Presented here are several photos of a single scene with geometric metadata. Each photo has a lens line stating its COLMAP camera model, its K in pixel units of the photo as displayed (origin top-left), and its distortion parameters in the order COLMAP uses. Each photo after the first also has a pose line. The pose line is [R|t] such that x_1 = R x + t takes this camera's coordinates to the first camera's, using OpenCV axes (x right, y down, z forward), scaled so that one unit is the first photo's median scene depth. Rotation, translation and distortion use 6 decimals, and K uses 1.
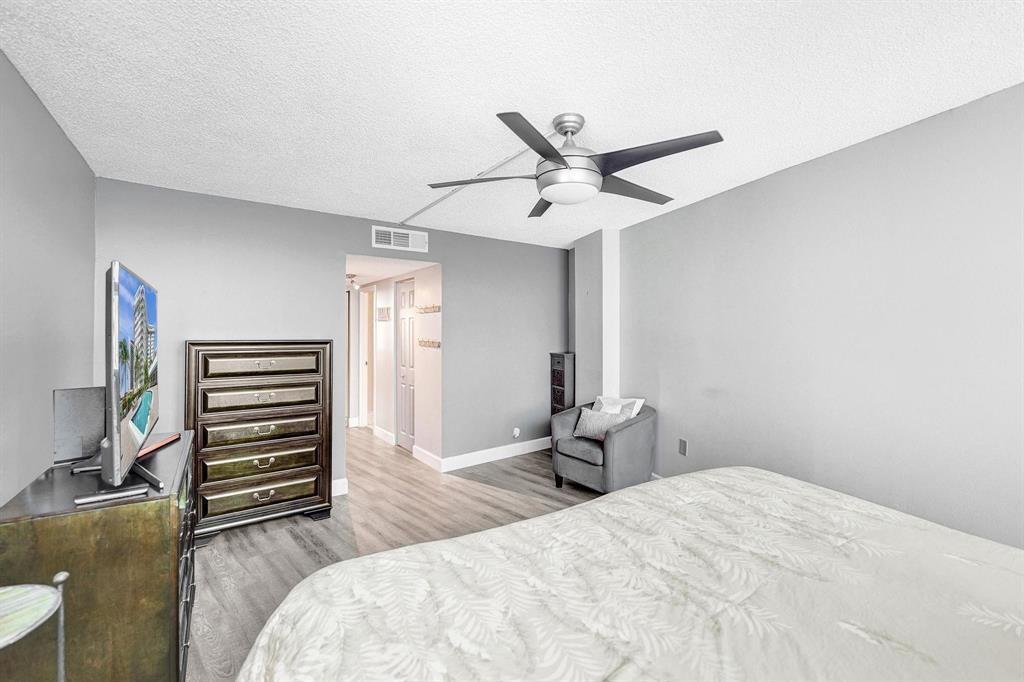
lens RADIAL K [[439.8, 0, 512.1], [0, 439.8, 339.9], [0, 0, 1]] dist [-0.023117, 0.000627]
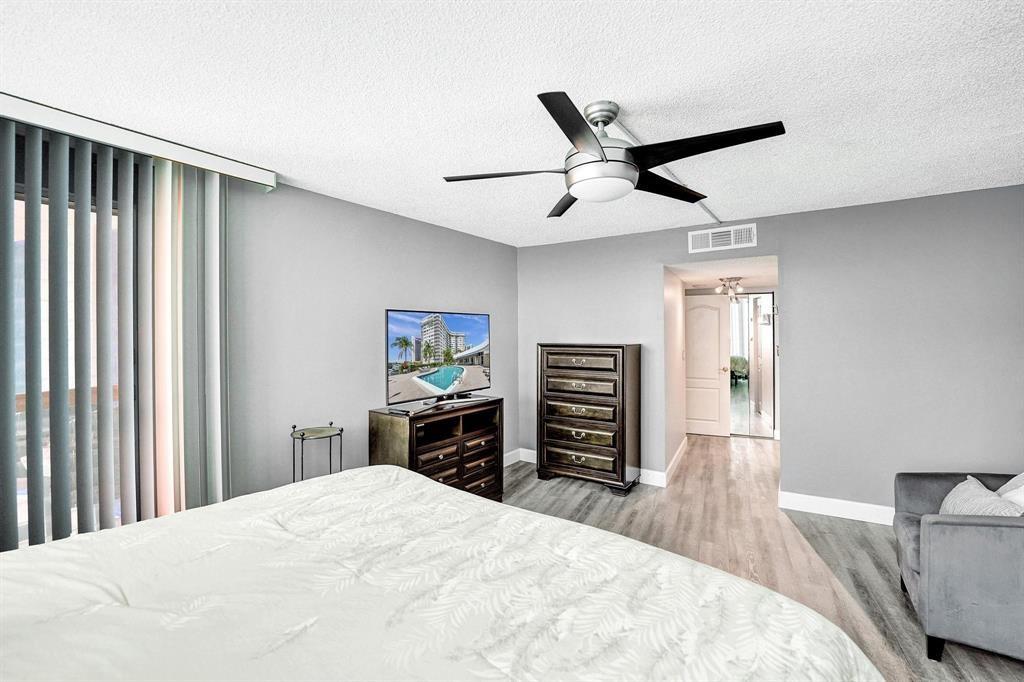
lens RADIAL K [[439.8, 0, 512.1], [0, 439.8, 339.9], [0, 0, 1]] dist [-0.023117, 0.000627]
pose [[0.317668, 0.008583, -0.948163, 0.634552], [-0.010199, 0.999932, 0.005634, -0.017224], [0.948147, 0.007881, 0.317734, 0.363077]]
